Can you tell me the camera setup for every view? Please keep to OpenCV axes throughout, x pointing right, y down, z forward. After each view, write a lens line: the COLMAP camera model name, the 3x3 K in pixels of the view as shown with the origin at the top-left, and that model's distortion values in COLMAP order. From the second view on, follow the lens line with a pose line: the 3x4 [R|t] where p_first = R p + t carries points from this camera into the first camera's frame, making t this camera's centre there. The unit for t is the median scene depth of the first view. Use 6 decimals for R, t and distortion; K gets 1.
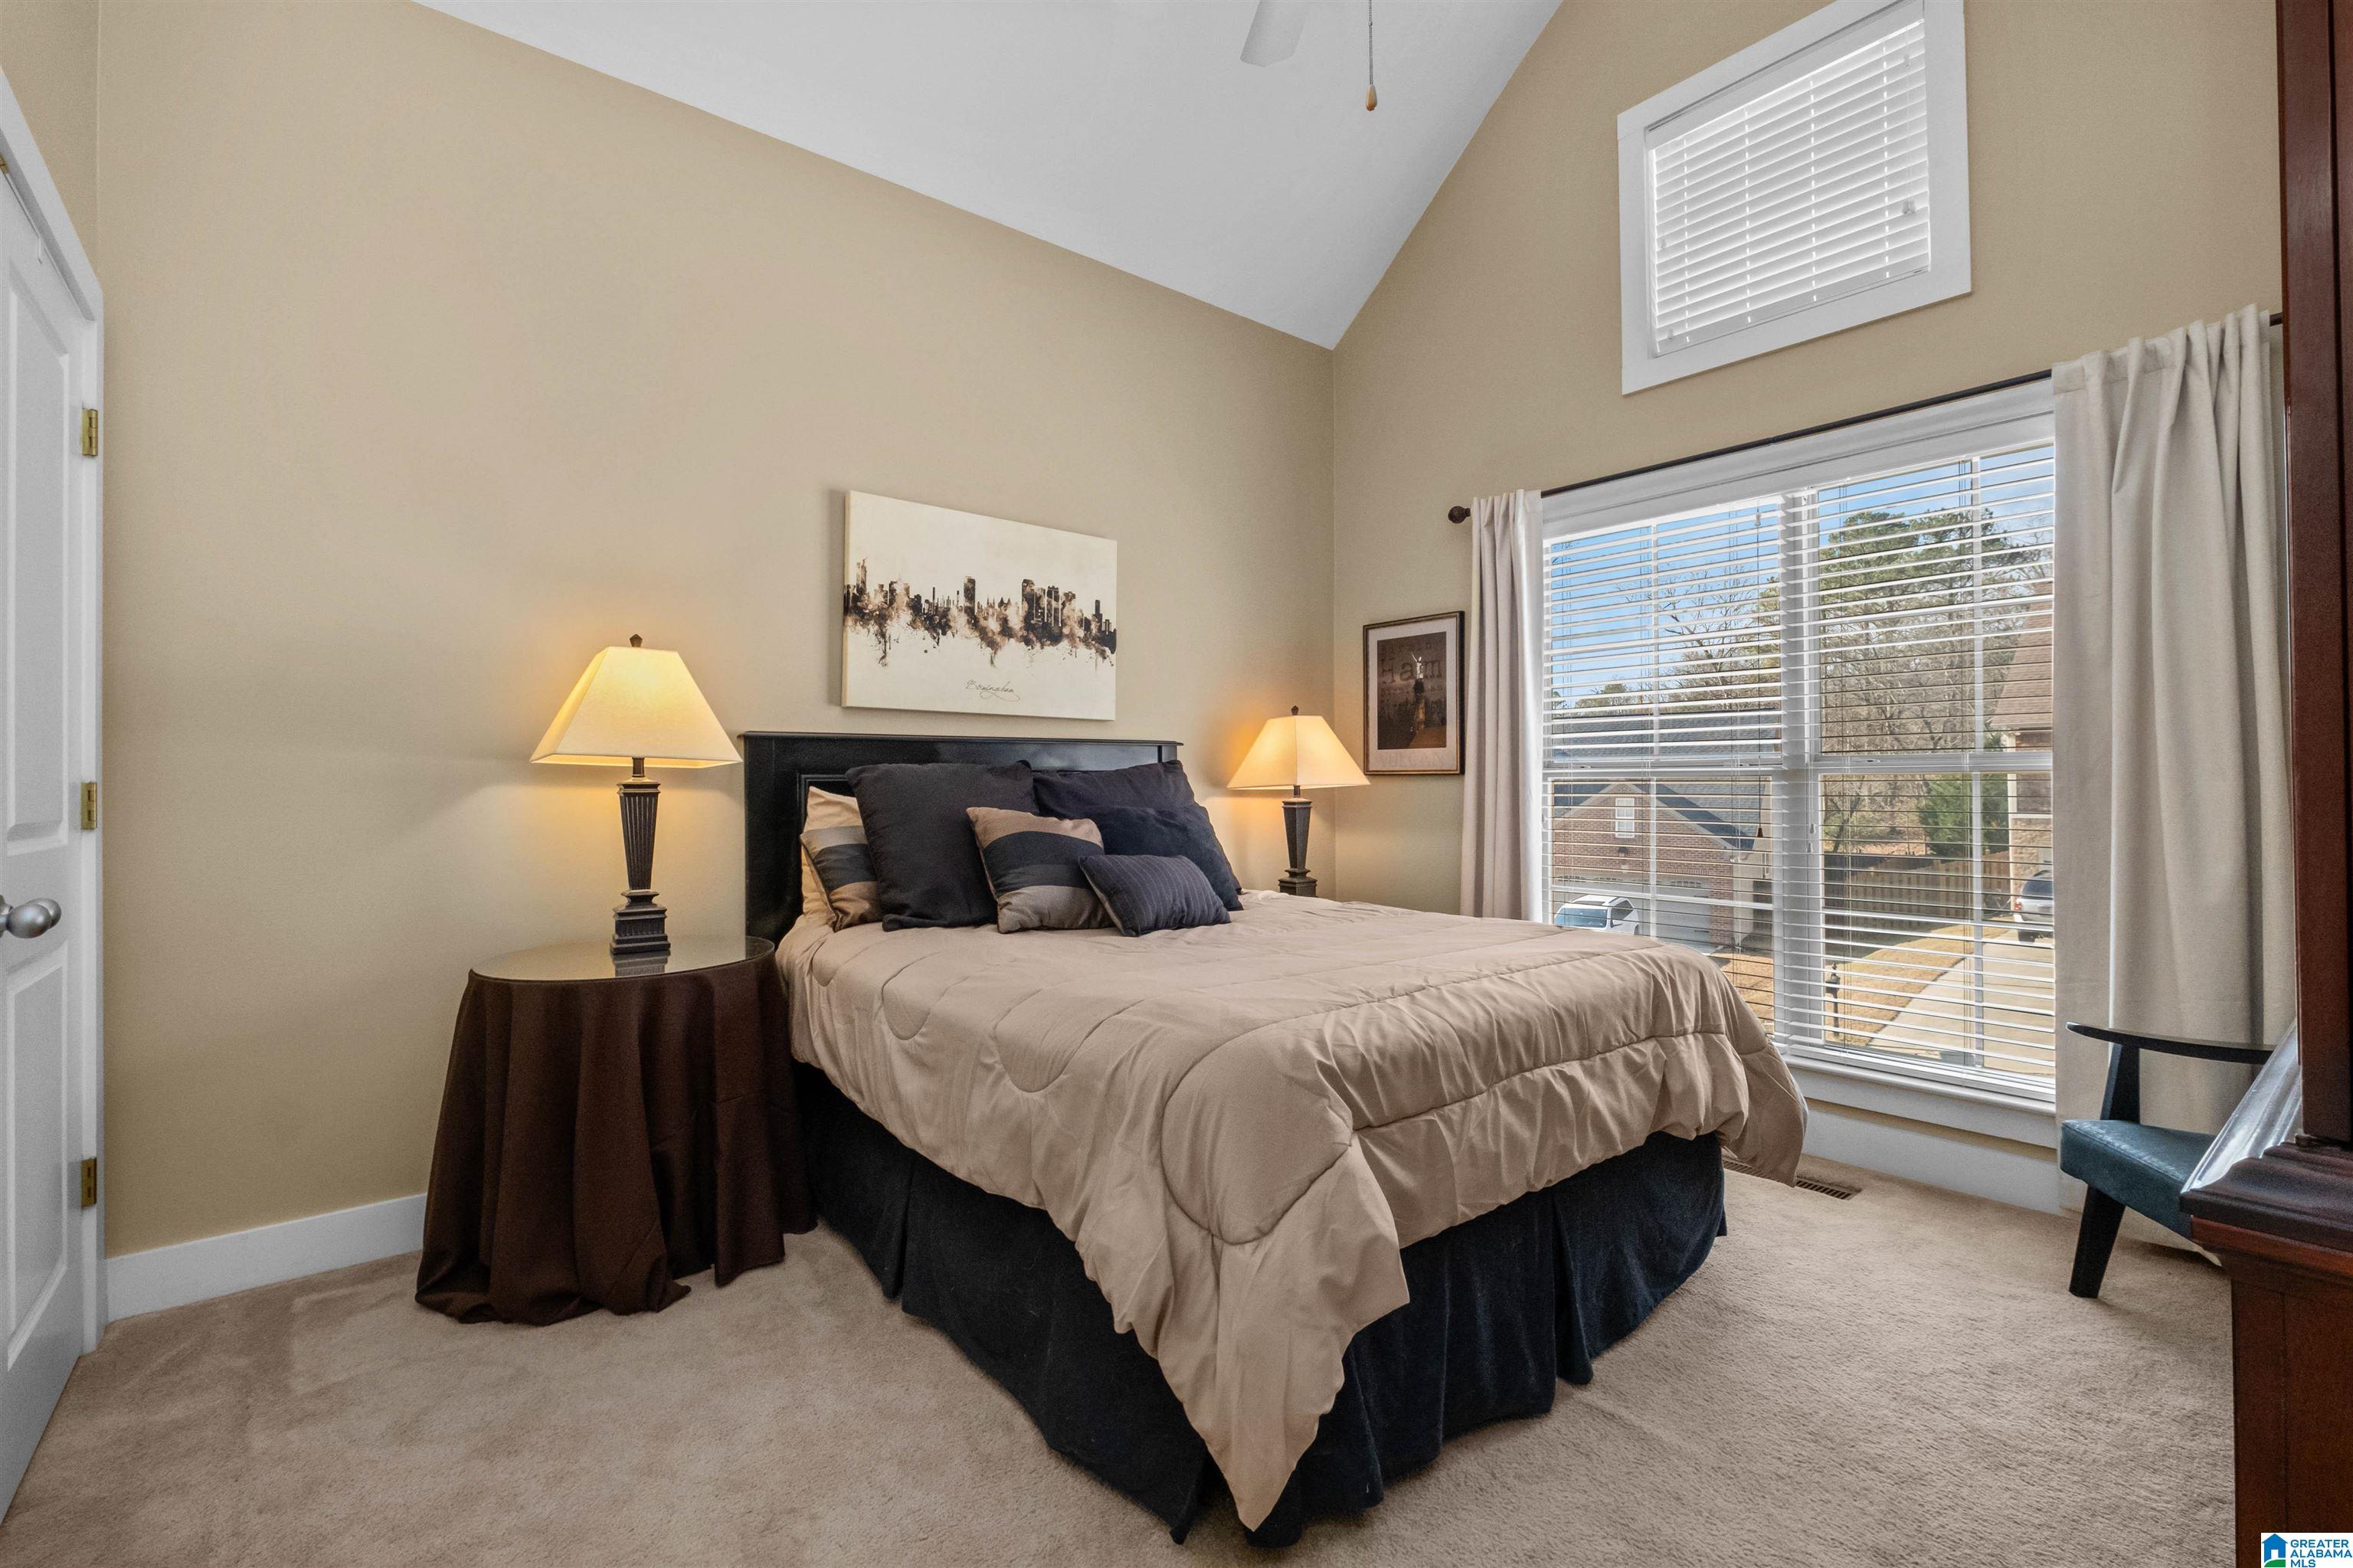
lens RADIAL K [[1022.0, 0, 1167.4], [0, 1022.0, 791.8], [0, 0, 1]] dist [0.002244, -0.000290]
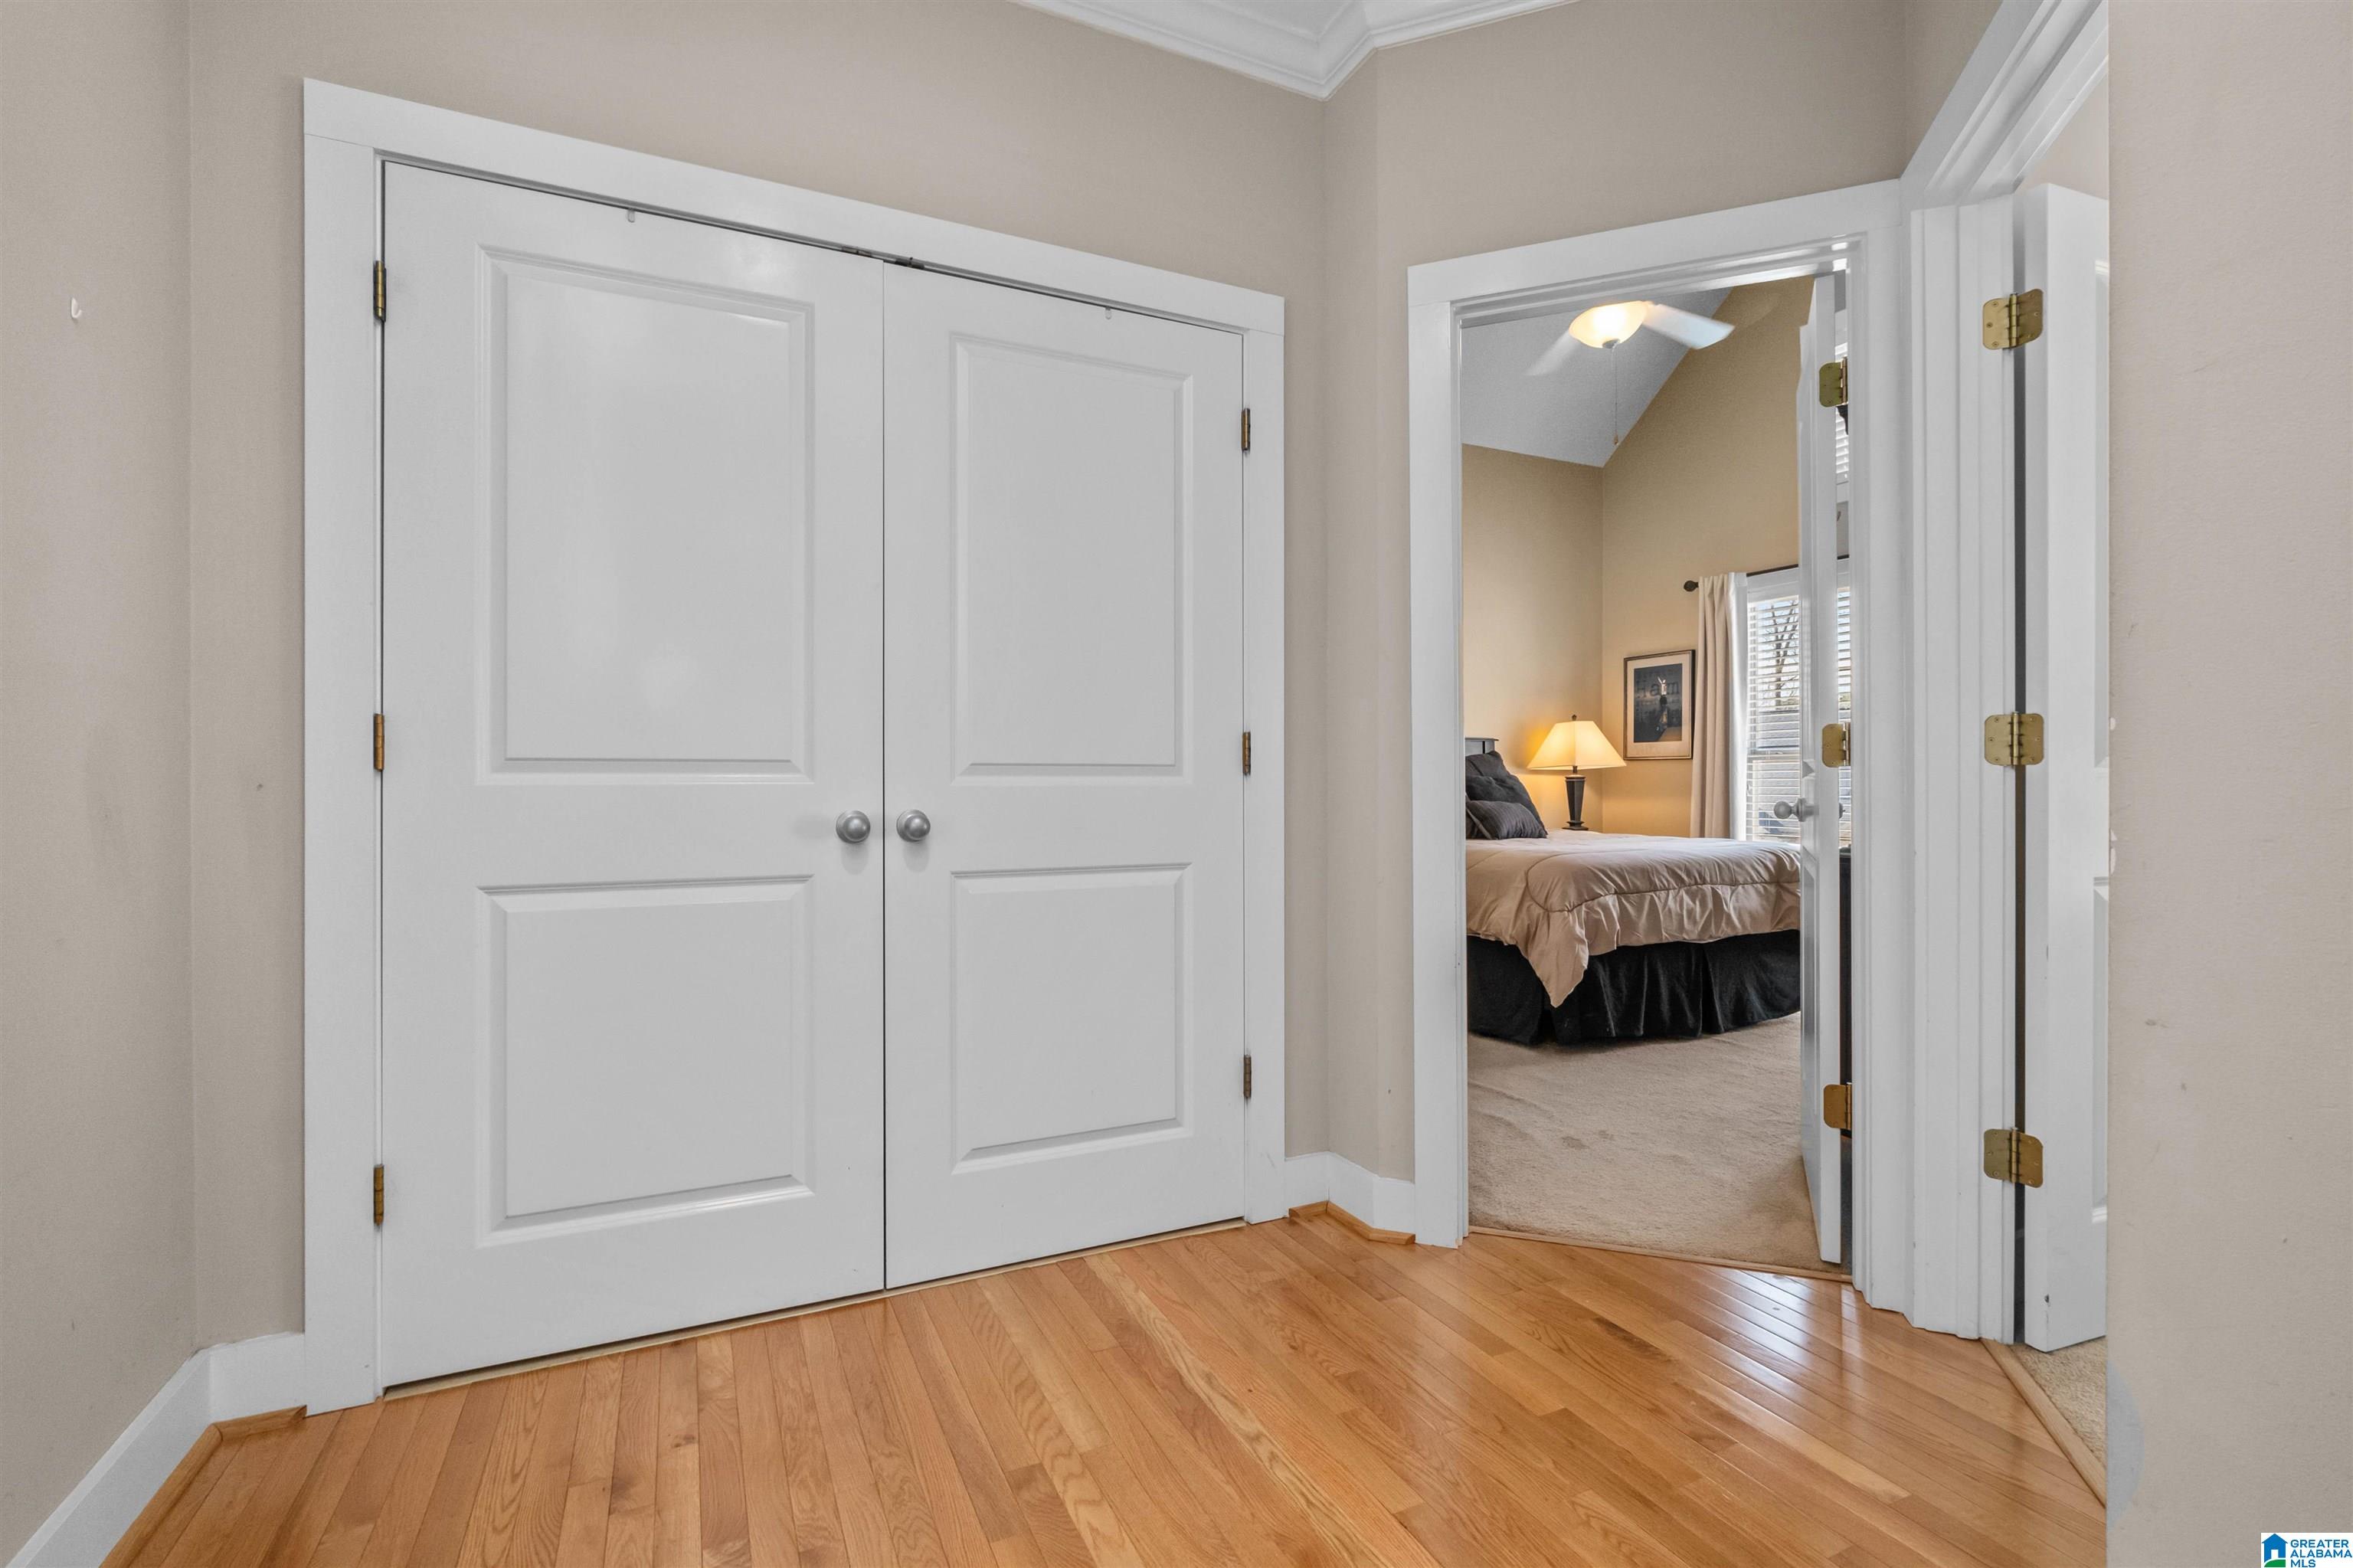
lens RADIAL K [[1022.0, 0, 1167.4], [0, 1022.0, 791.8], [0, 0, 1]] dist [0.002244, -0.000290]
pose [[0.969158, 0.002729, -0.246423, -0.088623], [-0.001494, 0.999985, 0.005196, 0.024491], [0.246434, -0.004667, 0.969148, -0.640562]]
